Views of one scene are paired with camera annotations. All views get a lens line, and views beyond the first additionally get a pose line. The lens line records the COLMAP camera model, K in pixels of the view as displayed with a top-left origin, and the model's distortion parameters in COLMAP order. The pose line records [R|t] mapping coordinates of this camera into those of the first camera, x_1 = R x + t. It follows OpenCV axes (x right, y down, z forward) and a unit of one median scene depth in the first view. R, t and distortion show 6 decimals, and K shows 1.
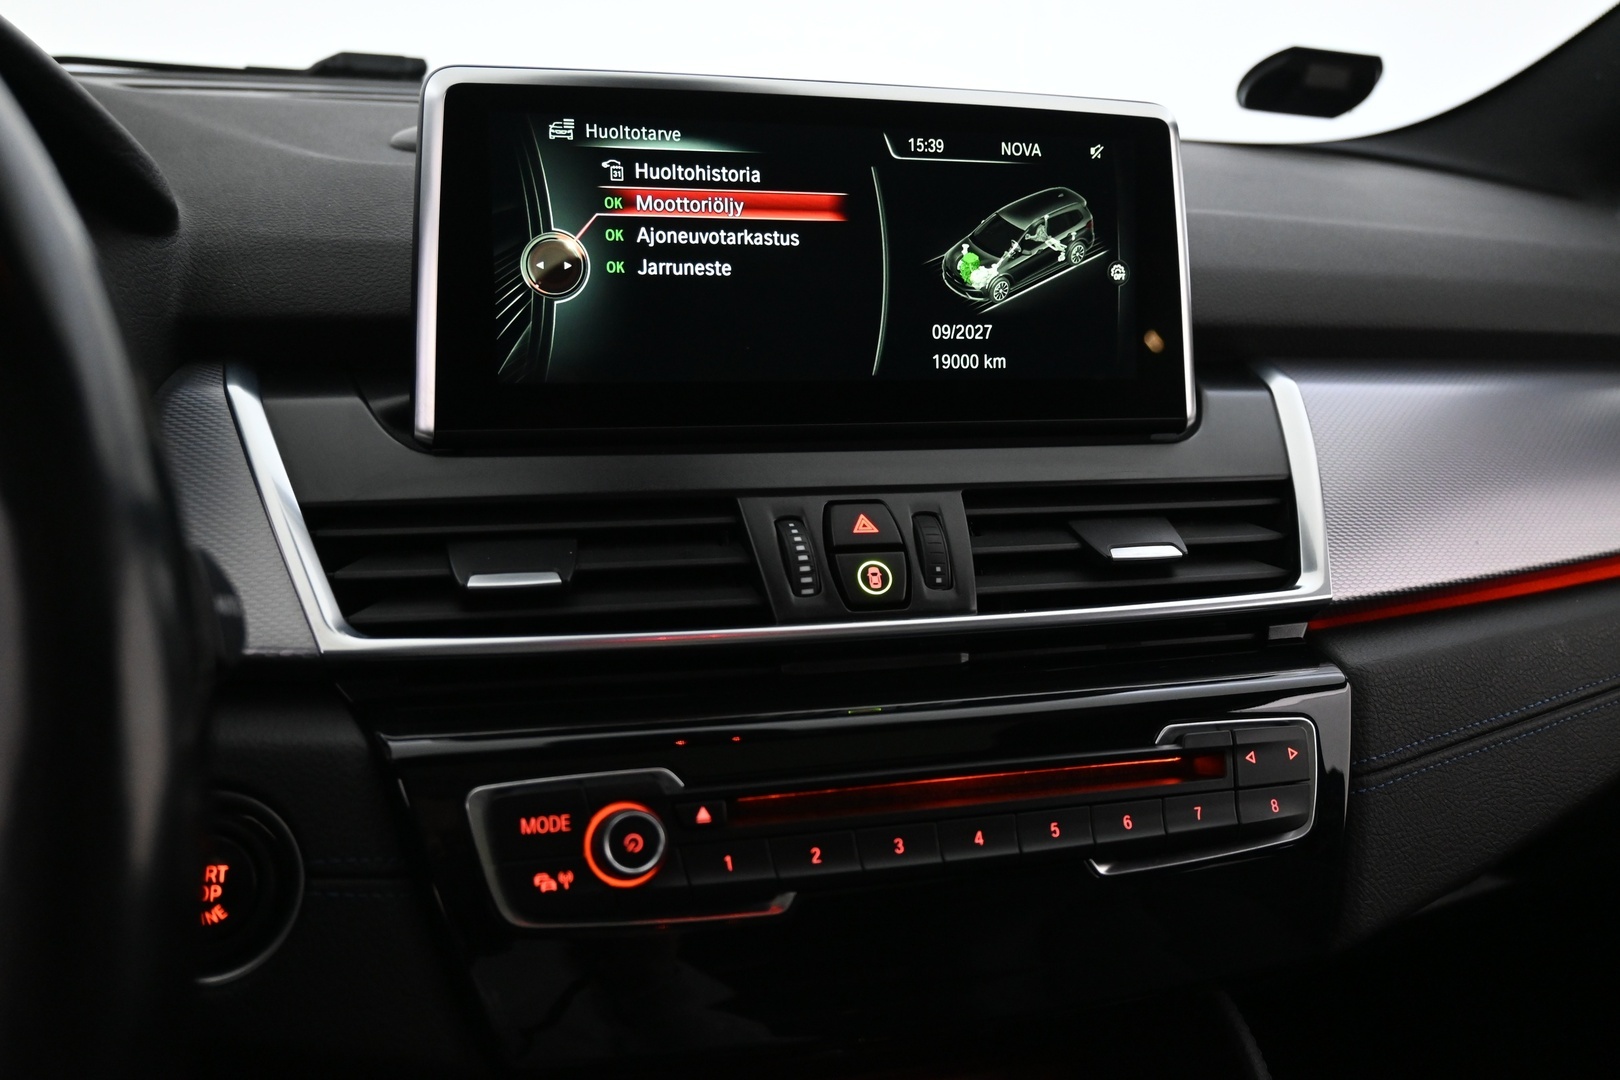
lens RADIAL K [[1328.1, 0, 810.0], [0, 1328.1, 540.0], [0, 0, 1]] dist [0.001132, -0.003629]
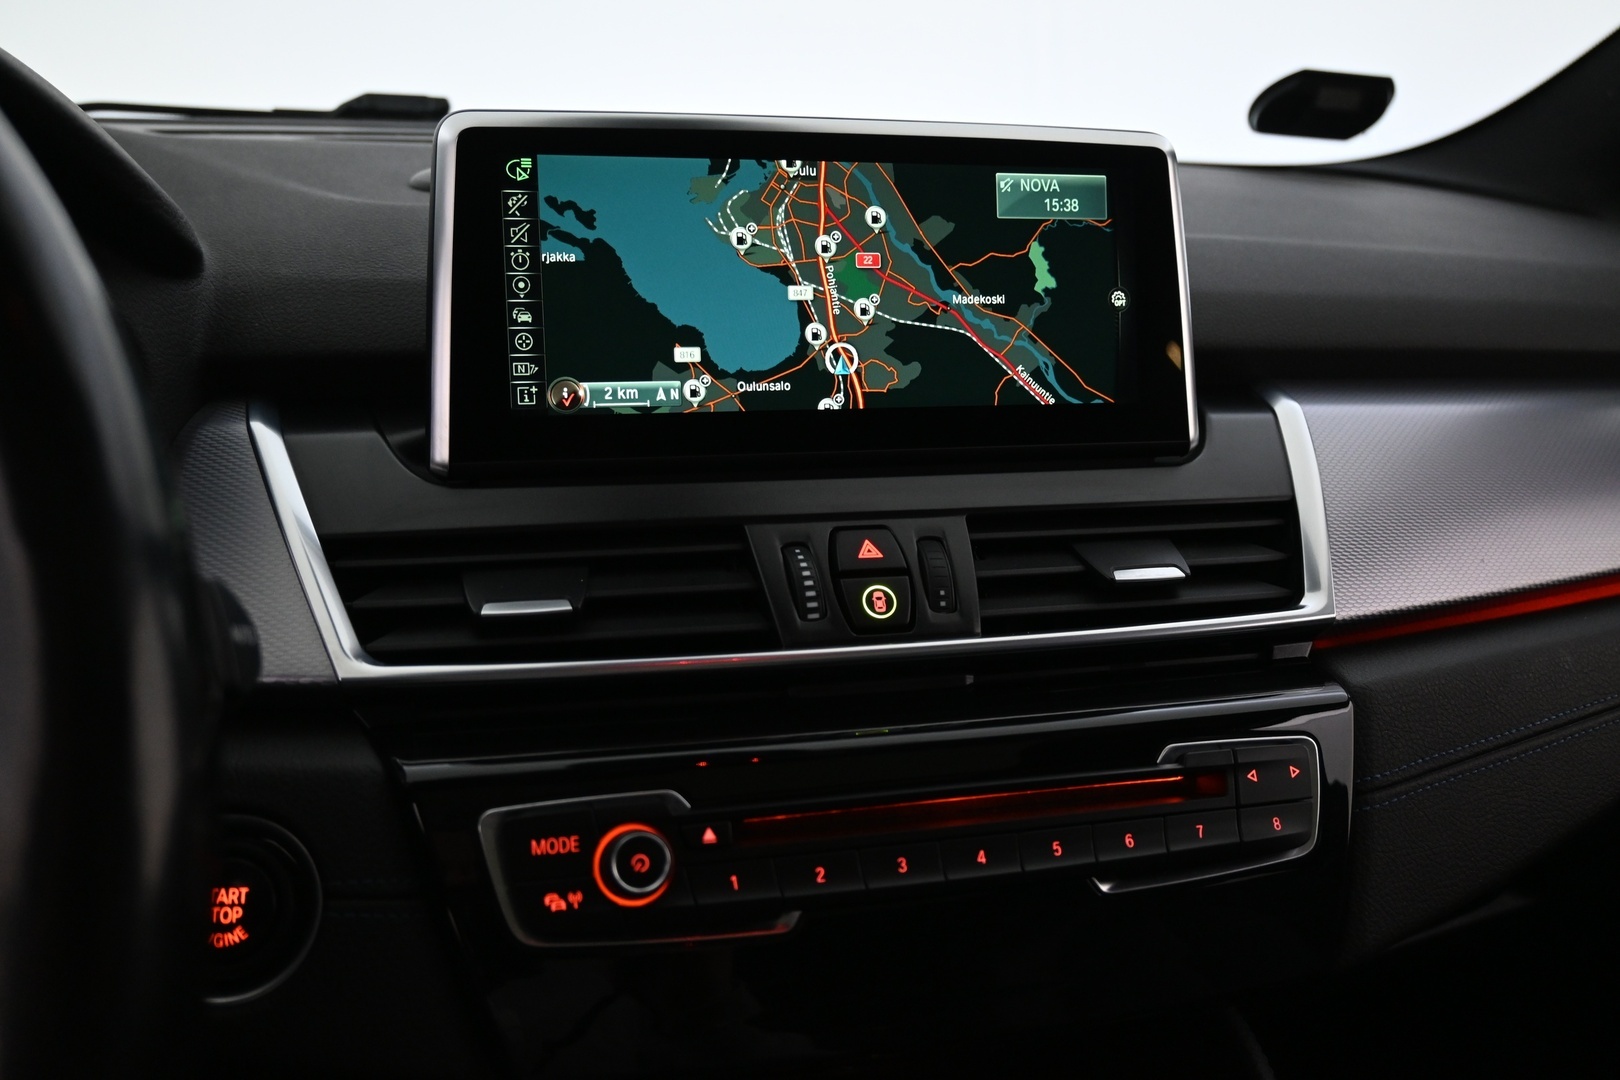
lens RADIAL K [[1328.1, 0, 810.0], [0, 1328.1, 540.0], [0, 0, 1]] dist [0.001132, -0.003629]
pose [[0.999670, -0.011235, -0.023091, 0.019370], [0.010803, 0.999766, -0.018748, -0.000469], [0.023296, 0.018493, 0.999558, -0.020646]]
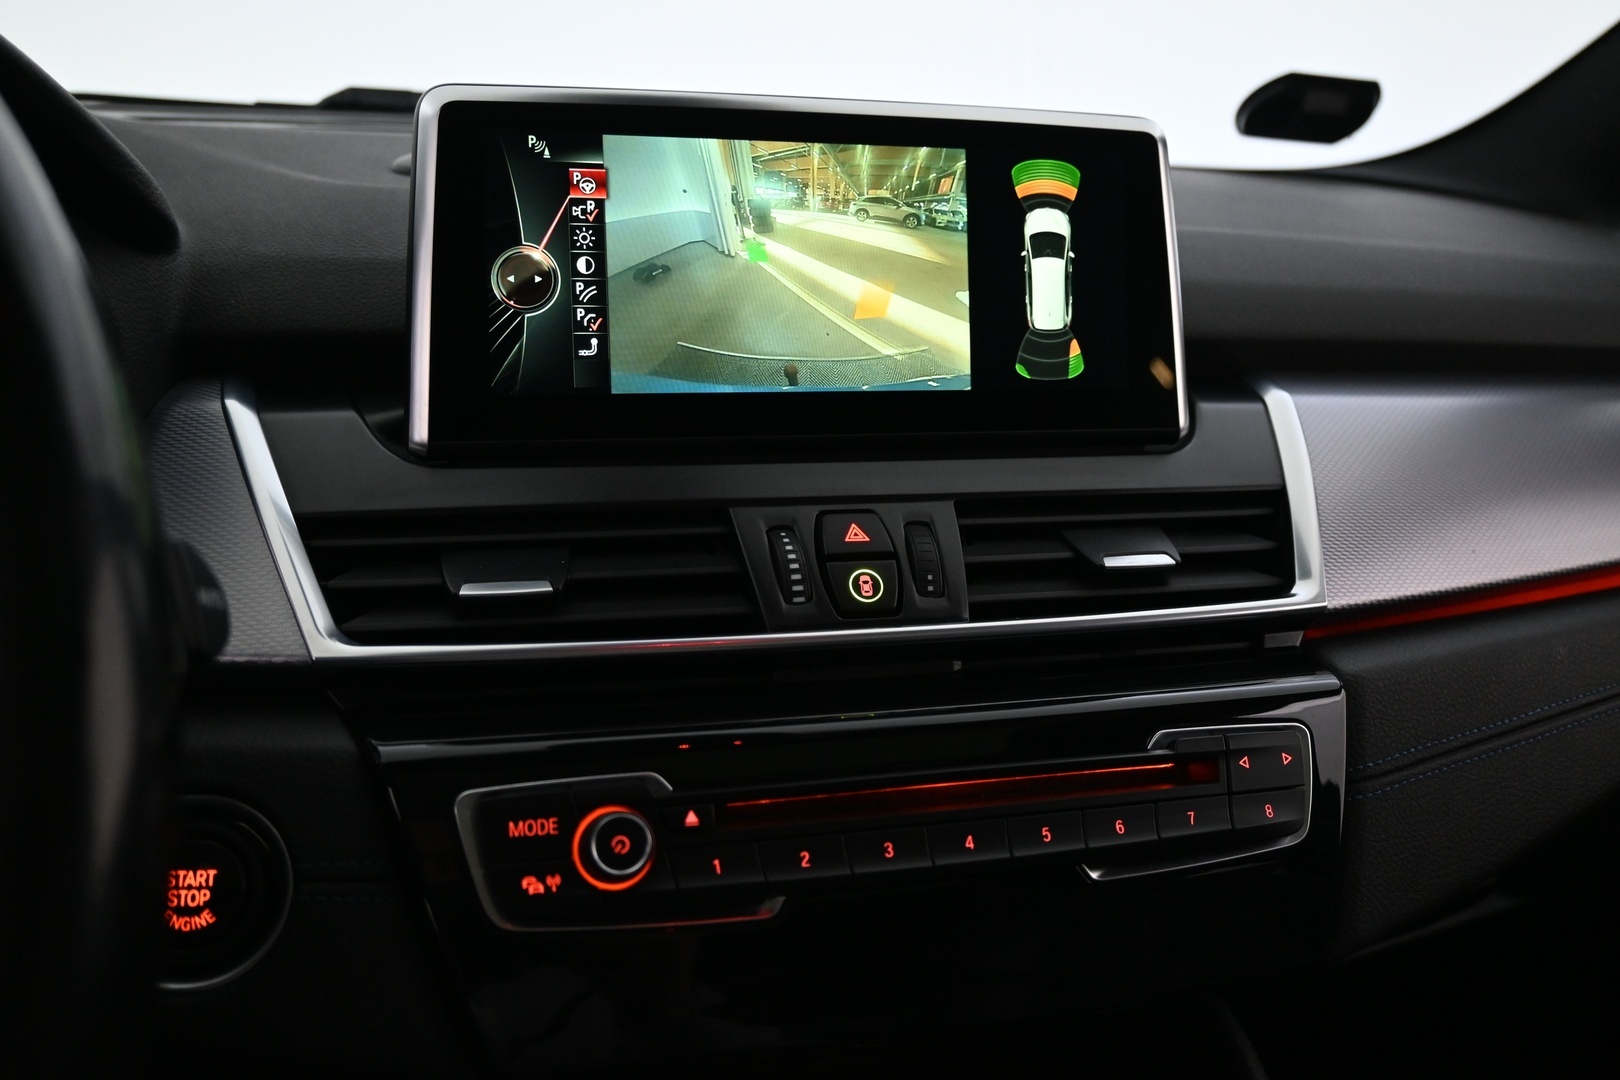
lens RADIAL K [[1328.1, 0, 810.0], [0, 1328.1, 540.0], [0, 0, 1]] dist [0.001132, -0.003629]
pose [[0.999910, -0.006928, -0.011511, 0.017998], [0.006581, 0.999531, -0.029911, 0.023394], [0.011713, 0.029833, 0.999486, -0.003389]]
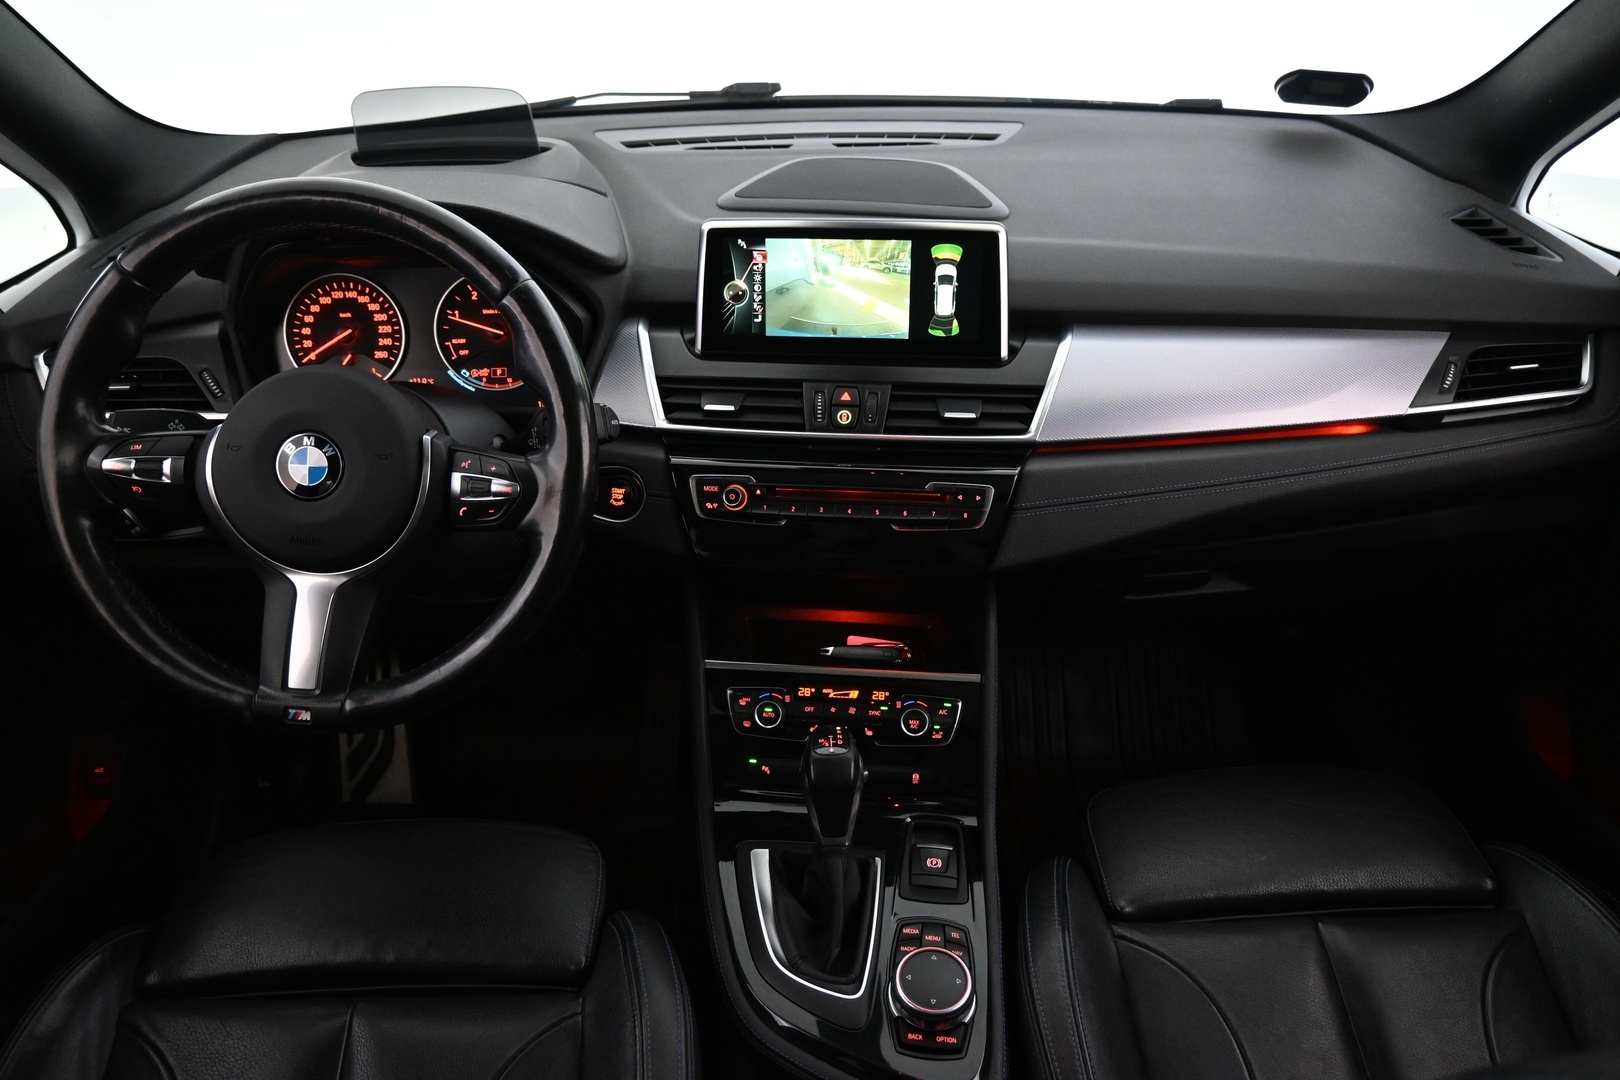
lens RADIAL K [[1197.2, 0, 810.0], [0, 1197.2, 540.0], [0, 0, 1]] dist [-0.004111, 0.000288]
pose [[0.931435, 0.133484, -0.338544, 0.844516], [-0.054995, 0.971245, 0.231643, -0.290999], [0.359729, -0.197142, 0.911992, -1.317778]]
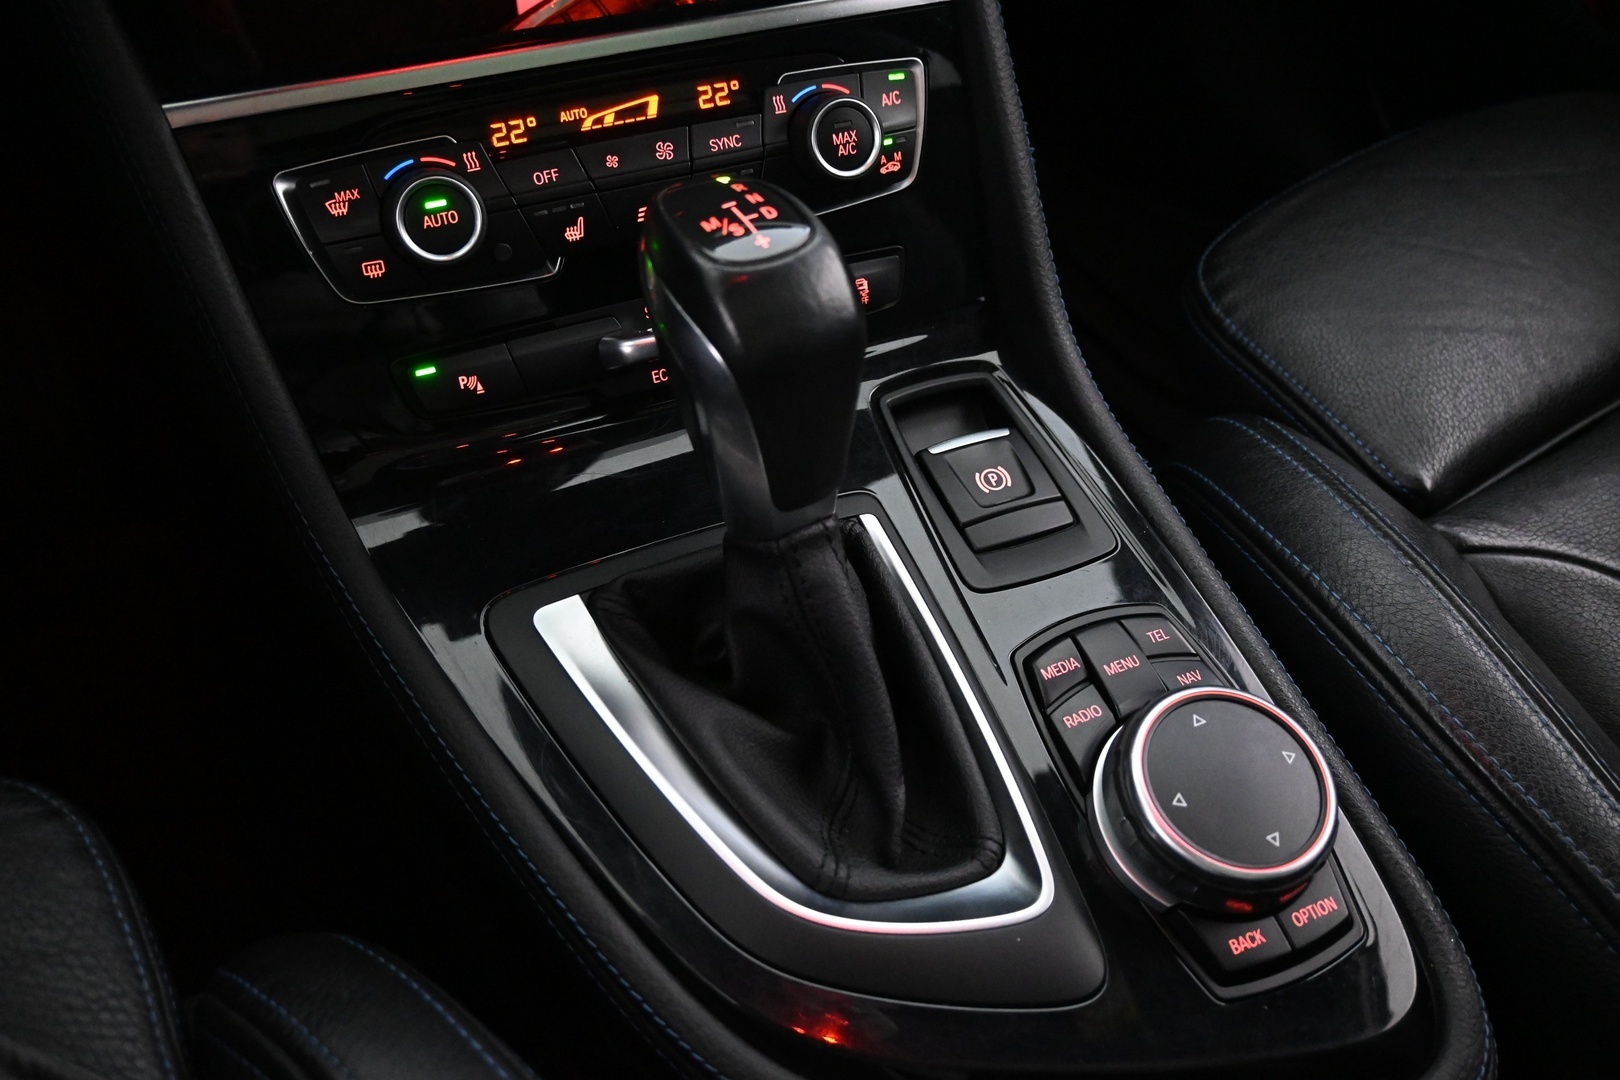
lens RADIAL K [[1328.1, 0, 810.0], [0, 1328.1, 540.0], [0, 0, 1]] dist [0.001132, -0.003629]
pose [[0.988448, -0.104661, 0.109619, 0.094930], [0.029826, 0.843459, 0.536366, 0.353225], [-0.148596, -0.526900, 0.836837, -0.050587]]
